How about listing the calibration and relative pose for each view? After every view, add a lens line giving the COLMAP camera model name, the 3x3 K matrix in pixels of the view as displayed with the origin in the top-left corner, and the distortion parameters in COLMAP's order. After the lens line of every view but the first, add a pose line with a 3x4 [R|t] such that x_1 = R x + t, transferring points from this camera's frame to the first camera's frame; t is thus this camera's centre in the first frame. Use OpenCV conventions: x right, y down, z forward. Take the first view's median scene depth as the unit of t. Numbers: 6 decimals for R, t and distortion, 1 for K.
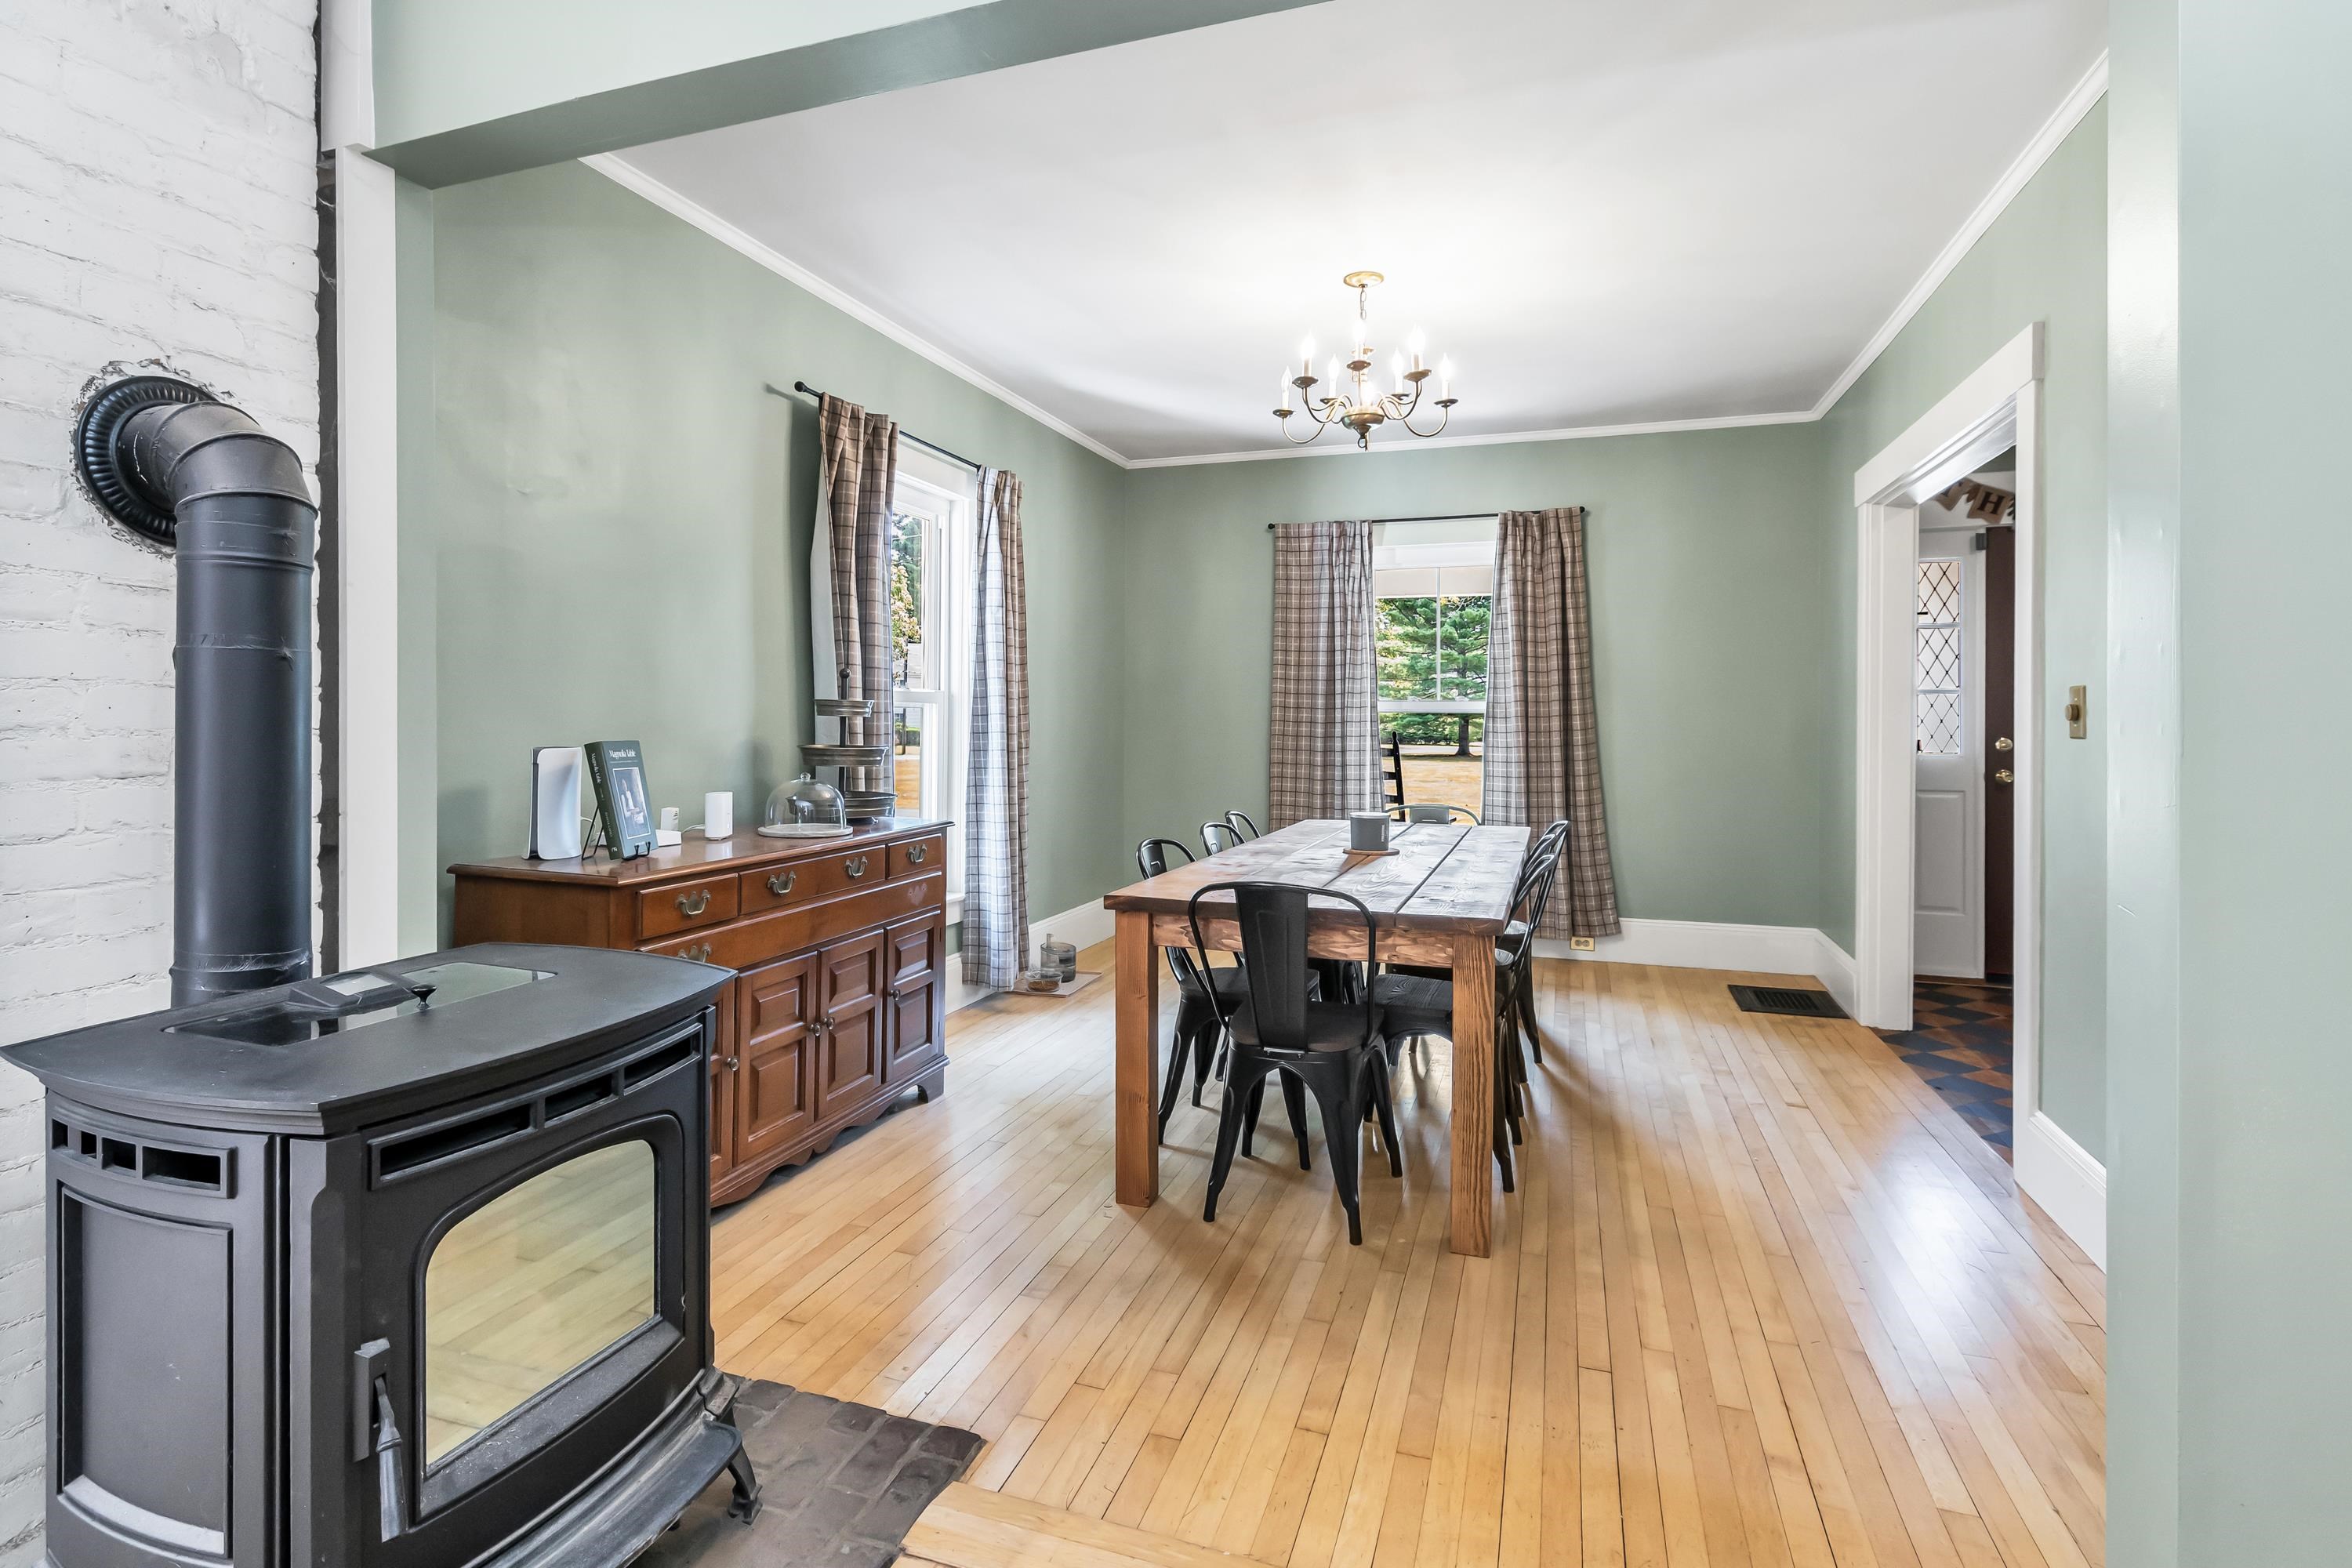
lens RADIAL K [[1197.7, 0, 1101.4], [0, 1197.7, 713.5], [0, 0, 1]] dist [0.000711, 0.000744]
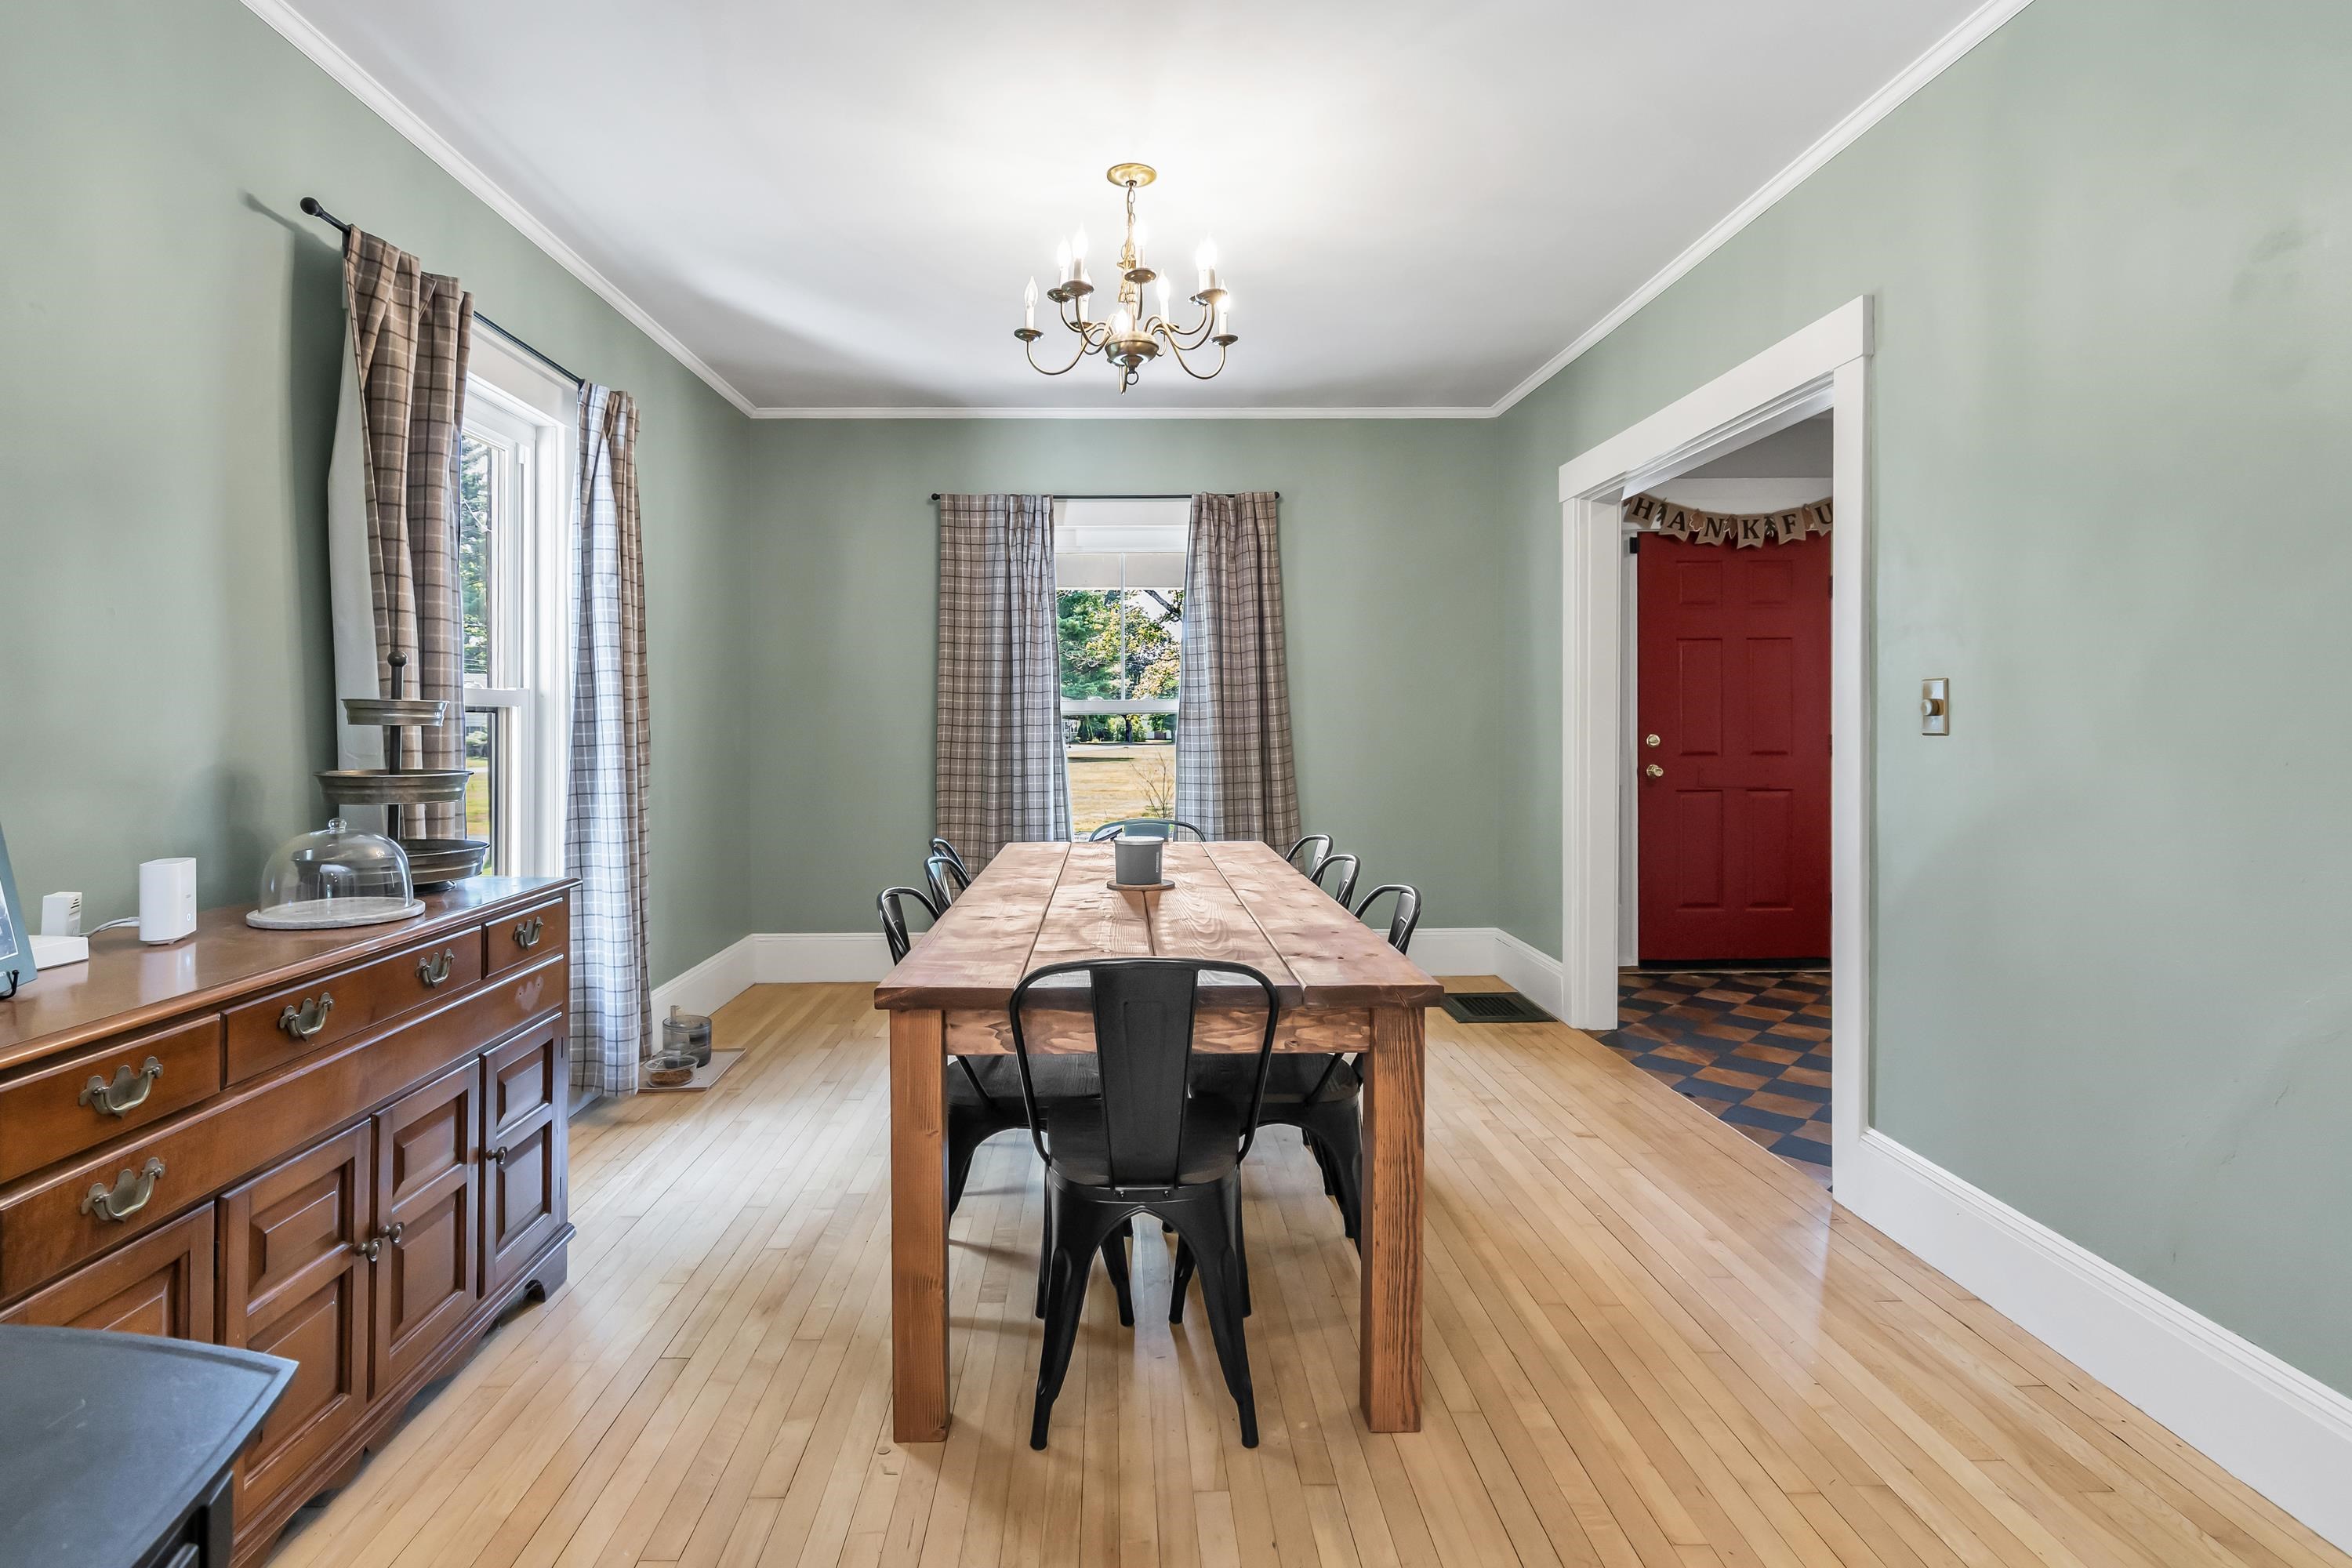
lens RADIAL K [[1197.7, 0, 1101.4], [0, 1197.7, 713.5], [0, 0, 1]] dist [0.000711, 0.000744]
pose [[0.930059, -0.007091, 0.367342, -0.092728], [0.008241, 0.999965, -0.001562, 0.000158], [-0.367318, 0.004480, 0.930085, 0.245132]]
